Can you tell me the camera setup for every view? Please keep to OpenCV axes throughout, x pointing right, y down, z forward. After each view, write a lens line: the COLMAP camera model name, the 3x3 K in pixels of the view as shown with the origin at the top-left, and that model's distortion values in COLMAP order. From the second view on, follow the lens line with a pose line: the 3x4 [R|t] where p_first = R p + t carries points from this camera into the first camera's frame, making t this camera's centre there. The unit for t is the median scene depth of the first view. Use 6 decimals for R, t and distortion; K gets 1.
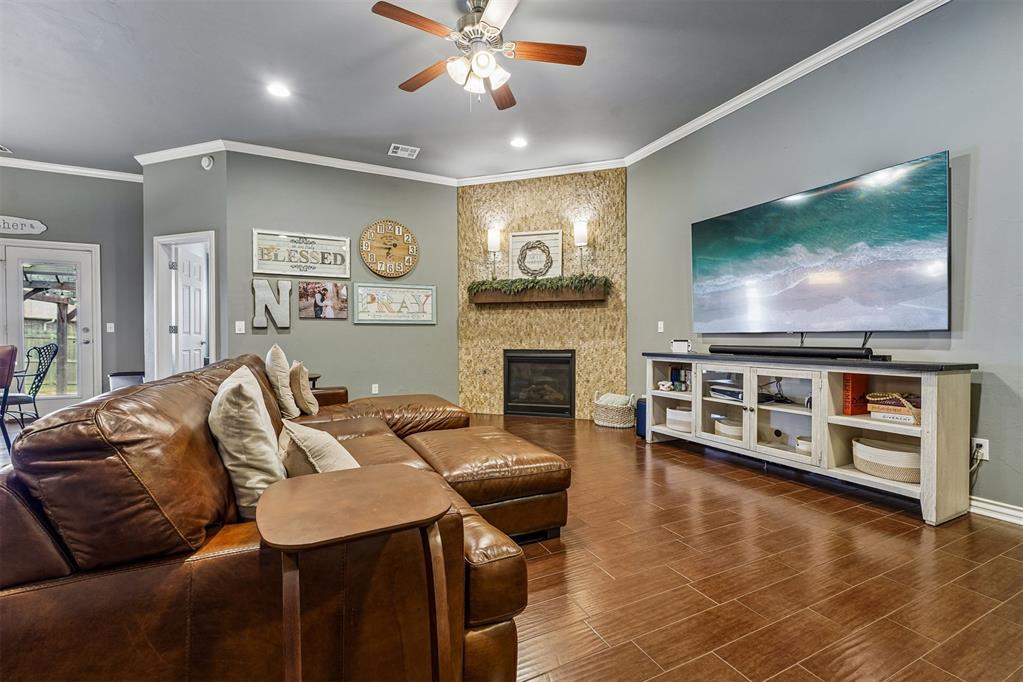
lens RADIAL K [[436.7, 0, 520.4], [0, 436.7, 343.6], [0, 0, 1]] dist [-0.006348, 0.002366]
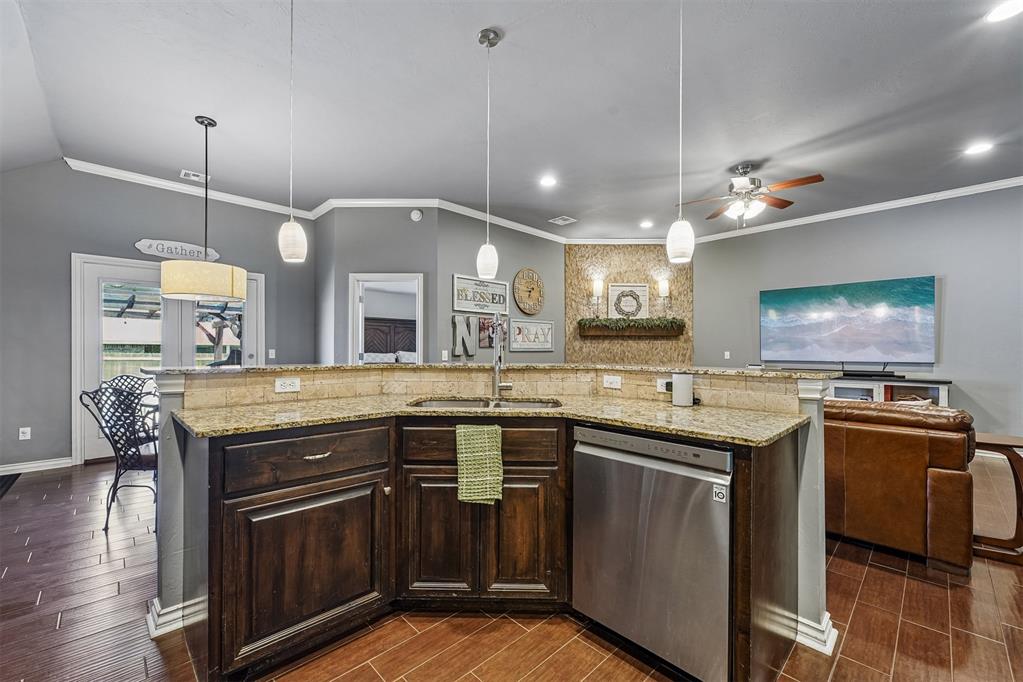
lens RADIAL K [[414.7, 0, 516.6], [0, 414.7, 348.8], [0, 0, 1]] dist [-0.004881, 0.002049]
pose [[0.951961, 0.004484, 0.306188, -0.707864], [0.000923, 0.999846, -0.017511, -0.031831], [-0.306219, 0.016953, 0.951810, -0.122854]]
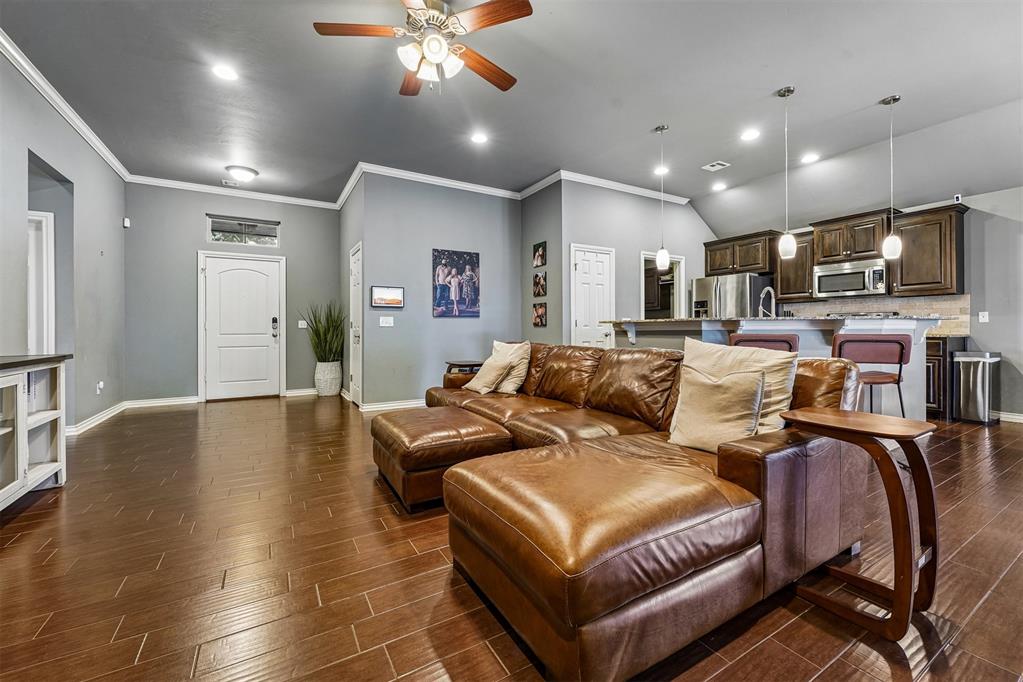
lens RADIAL K [[414.7, 0, 515.0], [0, 414.7, 330.7], [0, 0, 1]] dist [-0.004881, 0.002049]
pose [[-0.996336, 0.006038, -0.085316, -0.095245], [0.004441, 0.999811, 0.018903, -0.016315], [0.085414, 0.018455, -0.996175, 0.965320]]
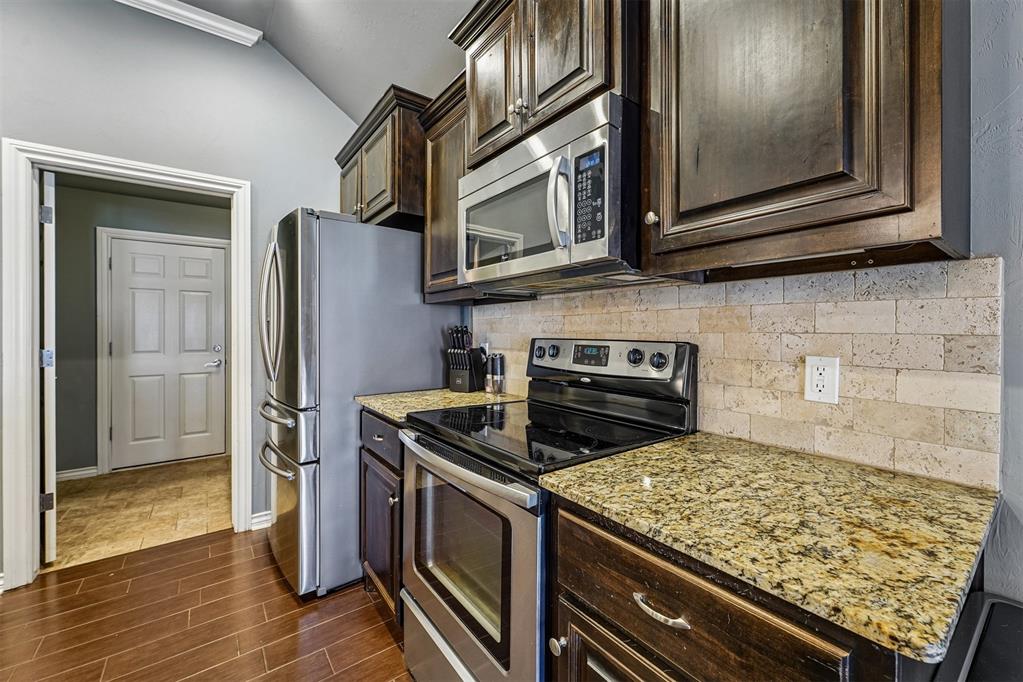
lens RADIAL K [[414.7, 0, 519.6], [0, 414.7, 329.6], [0, 0, 1]] dist [-0.004881, 0.002049]
pose [[-0.983660, 0.004467, -0.179981, -0.931716], [0.001896, 0.999894, 0.014457, -0.049302], [0.180027, 0.013880, -0.983564, 0.289254]]
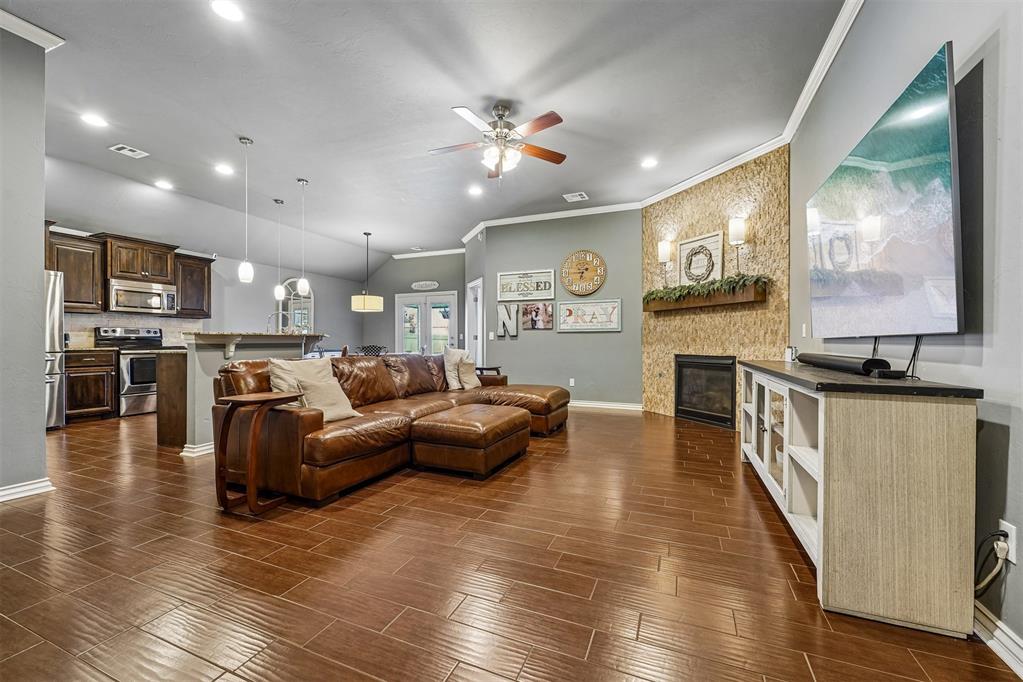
lens RADIAL K [[414.7, 0, 511.9], [0, 414.7, 343.7], [0, 0, 1]] dist [-0.004881, 0.002049]
pose [[0.651174, 0.004056, -0.758918, 0.484227], [-0.012373, 0.999910, -0.005273, -0.001935], [0.758828, 0.012824, 0.651165, 0.065002]]
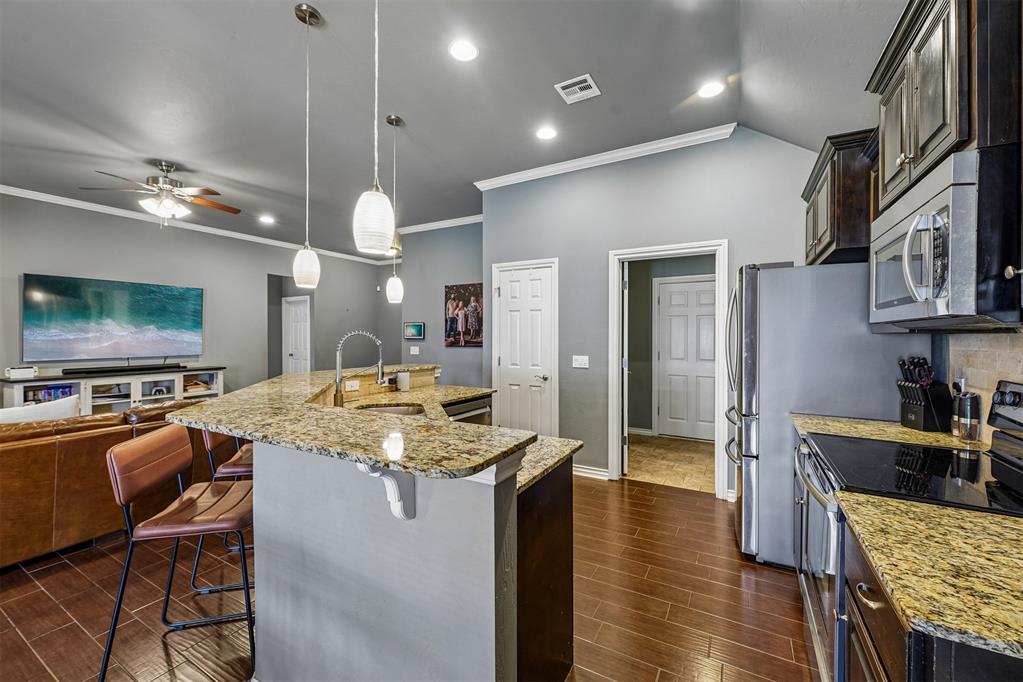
lens RADIAL K [[414.7, 0, 511.6], [0, 414.7, 334.3], [0, 0, 1]] dist [-0.004881, 0.002049]
pose [[-0.557789, -0.000152, 0.829983, -1.055183], [0.010011, 0.999926, 0.006911, -0.074462], [-0.829922, 0.012164, -0.557746, 0.393370]]
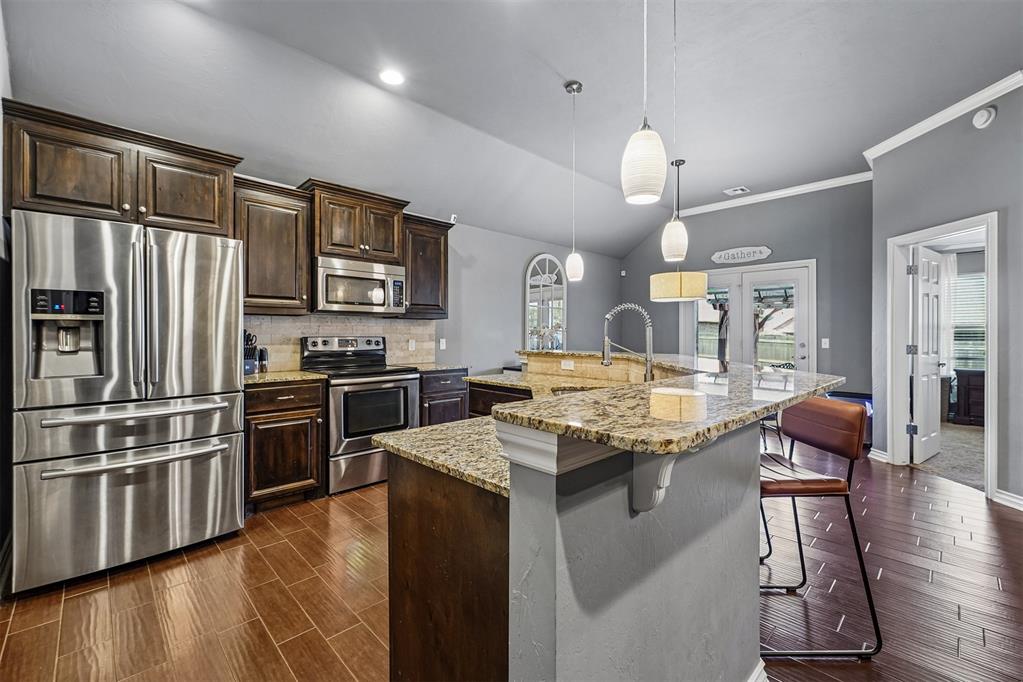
lens RADIAL K [[436.7, 0, 512.2], [0, 436.7, 336.9], [0, 0, 1]] dist [-0.006348, 0.002366]
pose [[0.300849, 0.006827, -0.953647, -0.242165], [-0.015517, 0.999877, 0.002263, -0.043779], [0.953546, 0.014117, 0.300918, 0.055944]]
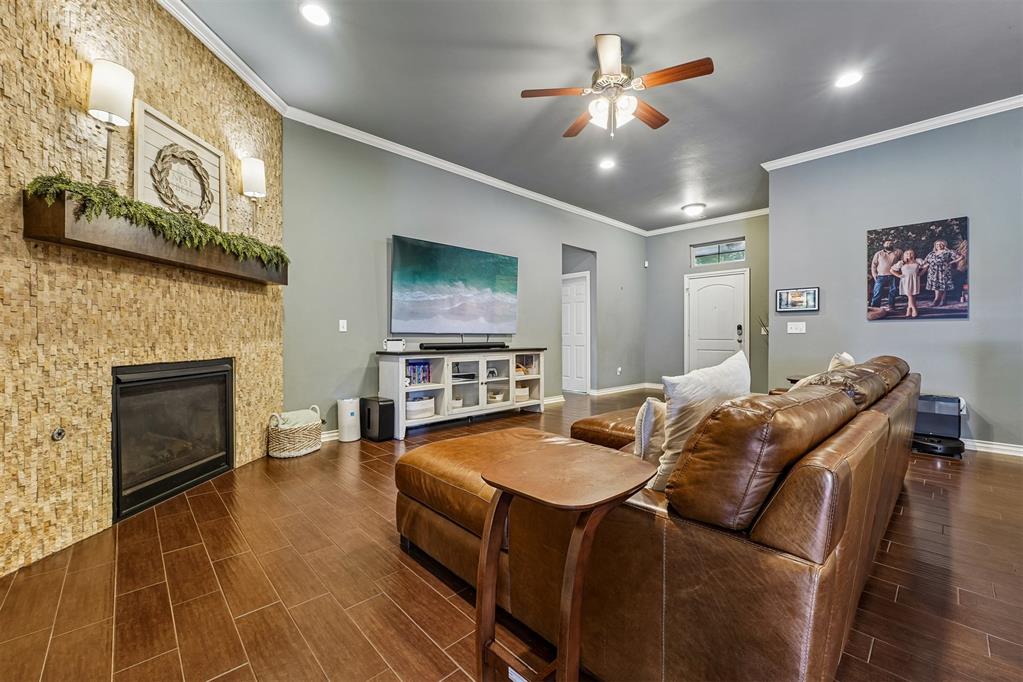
lens RADIAL K [[414.7, 0, 507.0], [0, 414.7, 336.2], [0, 0, 1]] dist [-0.004881, 0.002049]
pose [[-0.284953, -0.000319, 0.958541, -0.548052], [0.012192, 0.999918, 0.003957, -0.013213], [-0.958464, 0.012814, -0.284926, 0.796252]]
